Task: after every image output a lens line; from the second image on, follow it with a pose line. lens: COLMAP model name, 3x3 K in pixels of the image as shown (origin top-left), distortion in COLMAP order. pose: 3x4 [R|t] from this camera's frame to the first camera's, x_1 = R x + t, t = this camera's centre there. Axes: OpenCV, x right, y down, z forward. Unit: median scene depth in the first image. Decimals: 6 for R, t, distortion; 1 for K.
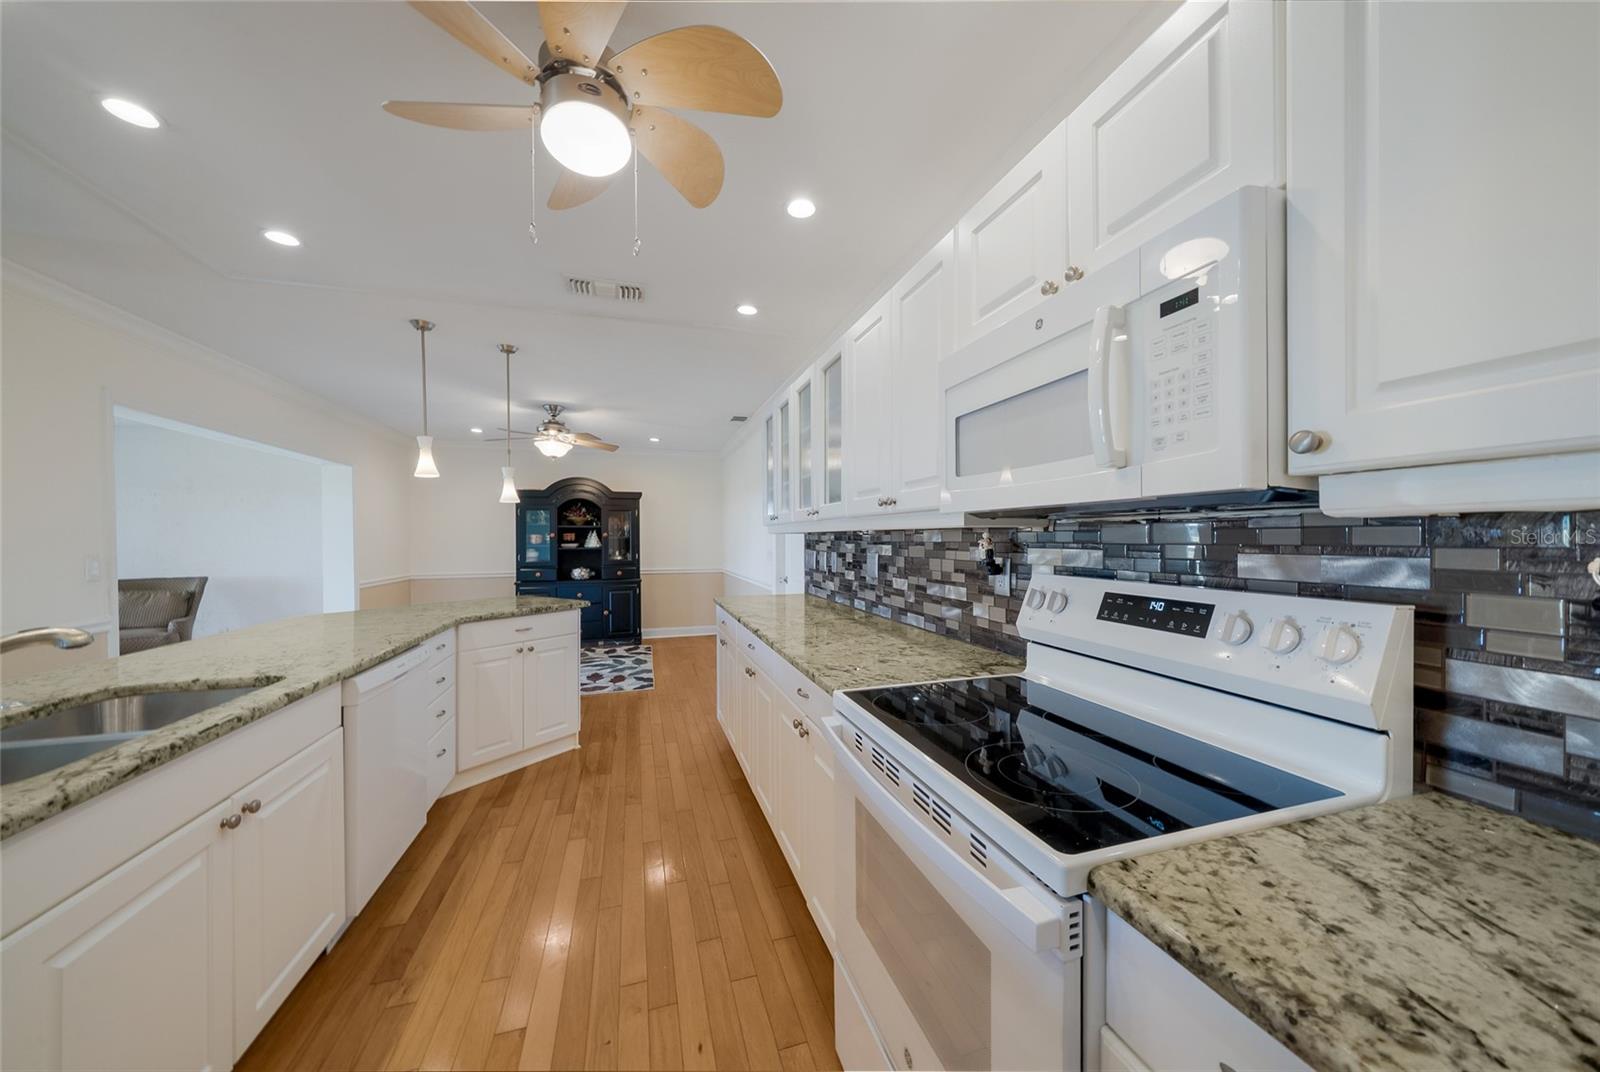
lens RADIAL K [[546.8, 0, 799.6], [0, 546.8, 542.2], [0, 0, 1]] dist [-0.000716, 0.000081]
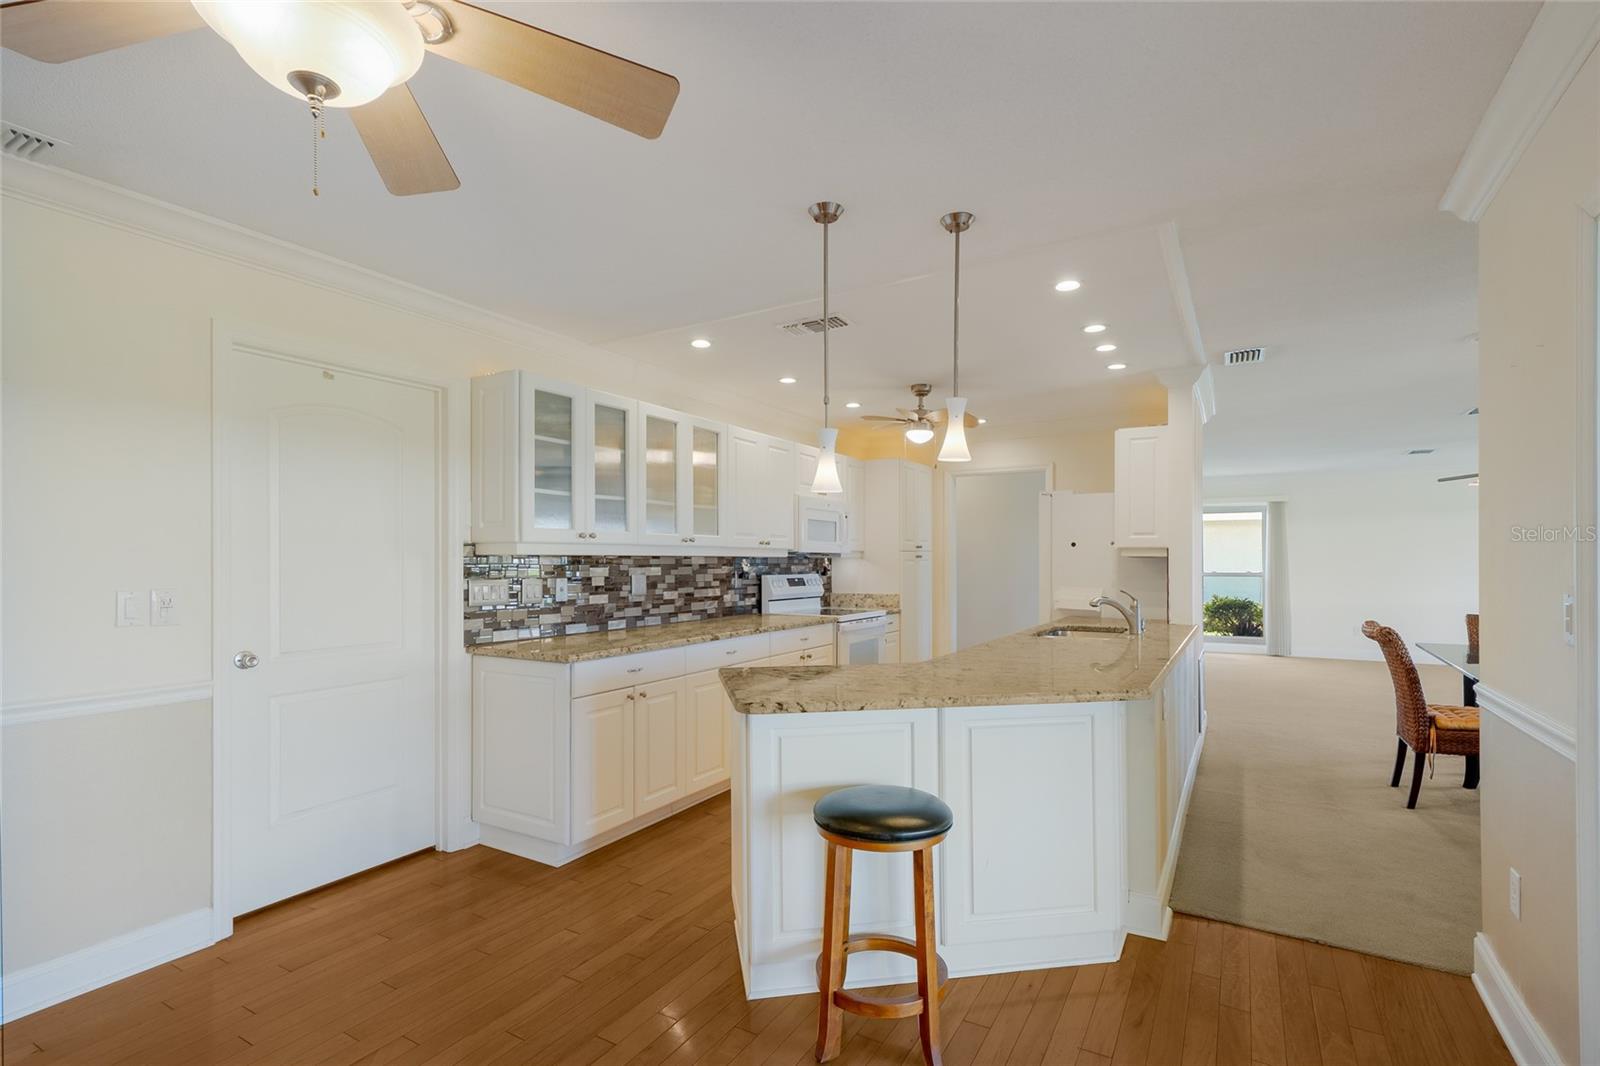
lens RADIAL K [[750.4, 0, 799.0], [0, 750.4, 554.9], [0, 0, 1]] dist [-0.000758, -0.000173]
pose [[-0.676669, 0.012624, 0.736179, -1.268299], [0.011188, 0.999914, -0.006863, -0.007173], [-0.736202, 0.003592, -0.676752, 1.822265]]
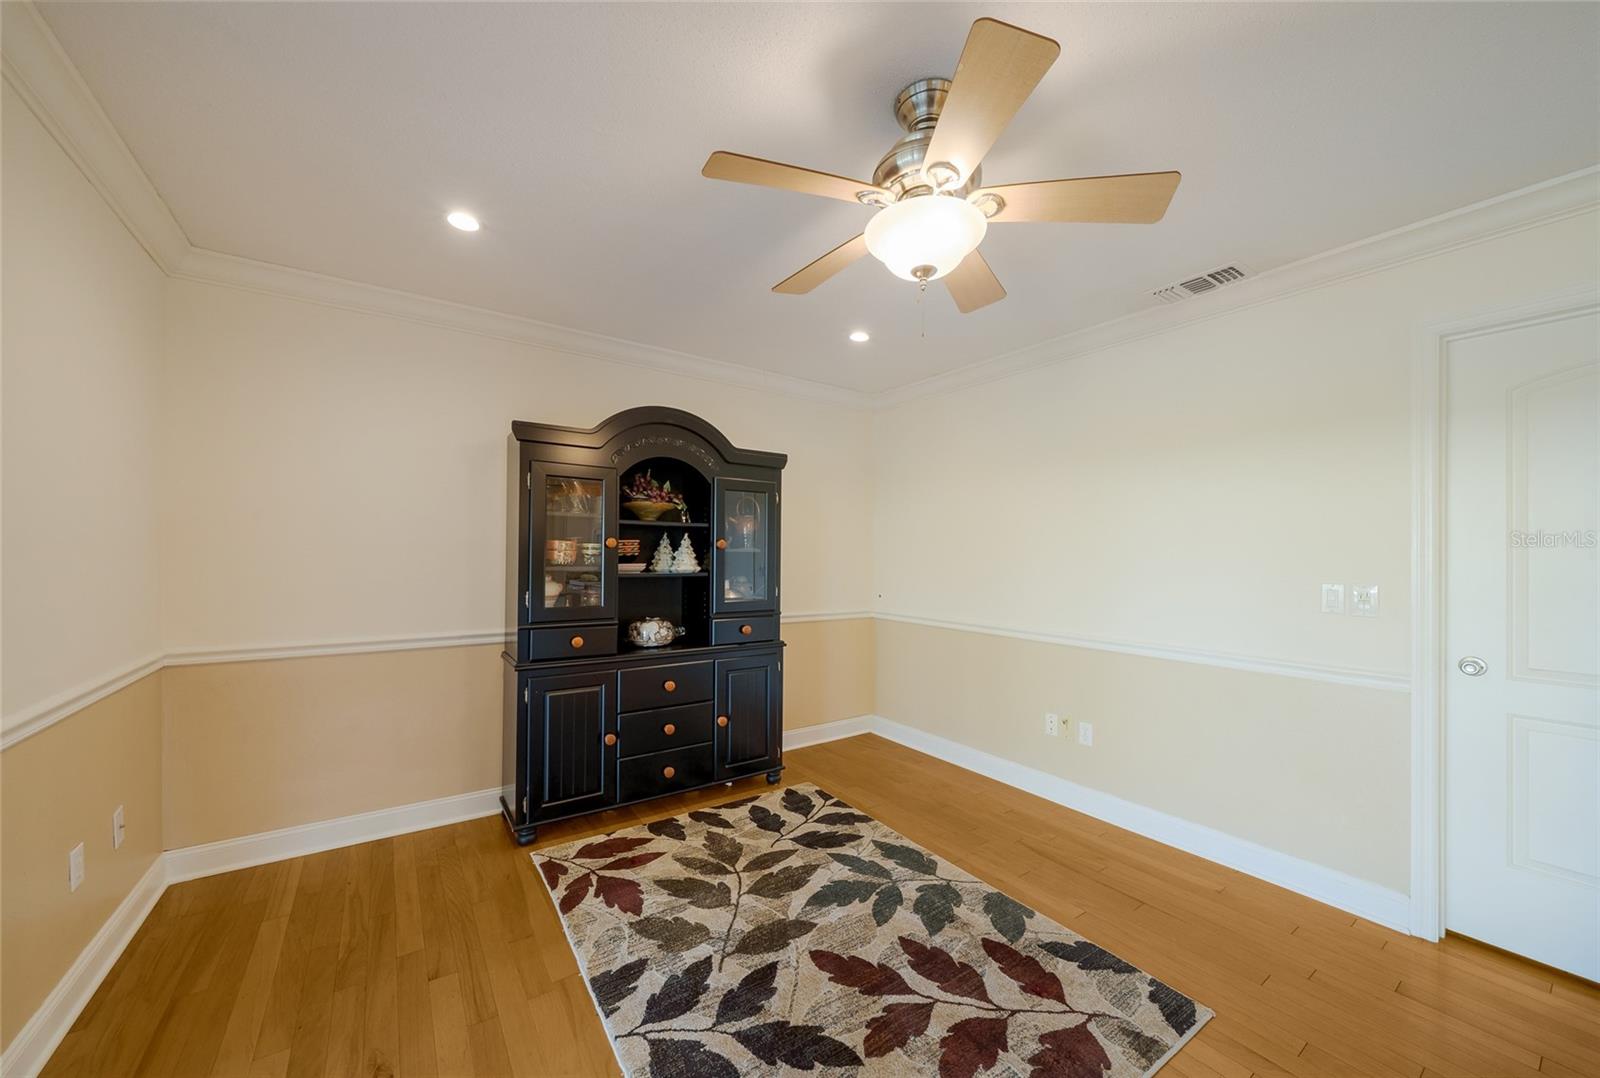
lens RADIAL K [[605.7, 0, 798.6], [0, 605.7, 550.0], [0, 0, 1]] dist [-0.000067, -0.000072]
pose [[0.955422, 0.012138, 0.294994, -1.065768], [-0.009887, 0.999910, -0.009120, -0.011300], [-0.295078, 0.005797, 0.955456, 1.246890]]
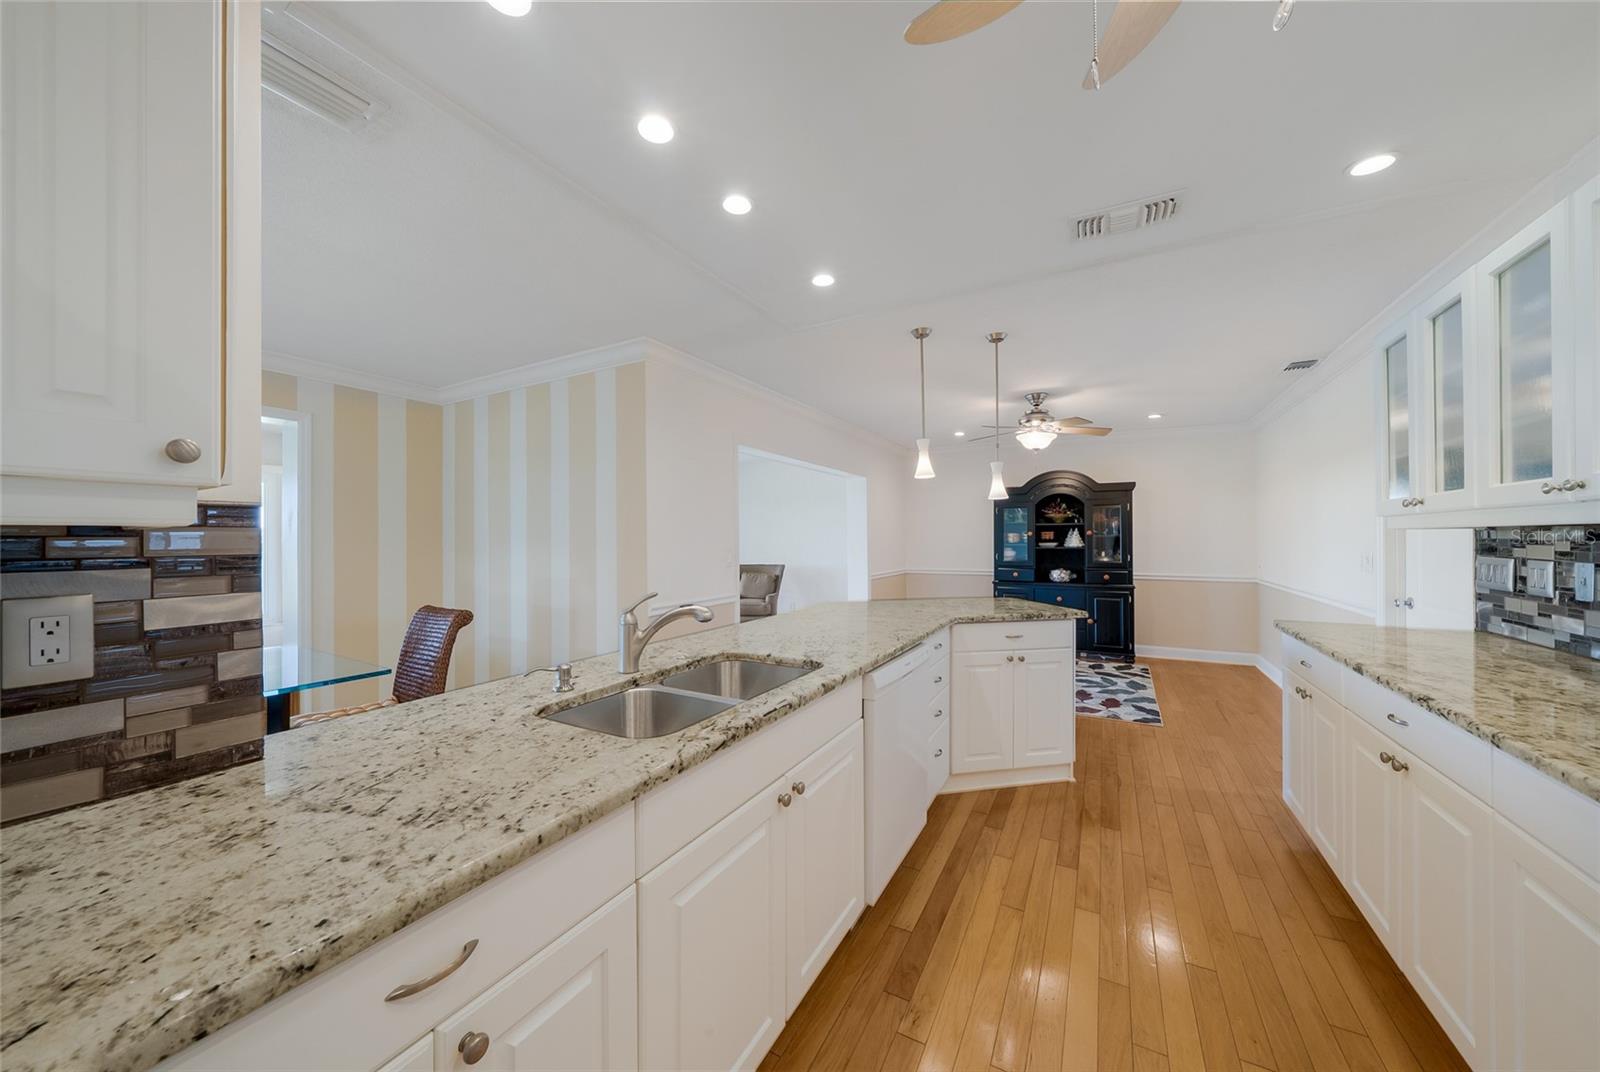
lens RADIAL K [[550.3, 0, 804.5], [0, 550.3, 536.8], [0, 0, 1]] dist [-0.001094, -0.000119]
pose [[0.700240, -0.001266, -0.713907, -0.102305], [-0.004039, 0.999975, -0.005735, -0.000835], [0.713896, 0.006899, 0.700217, 0.113792]]
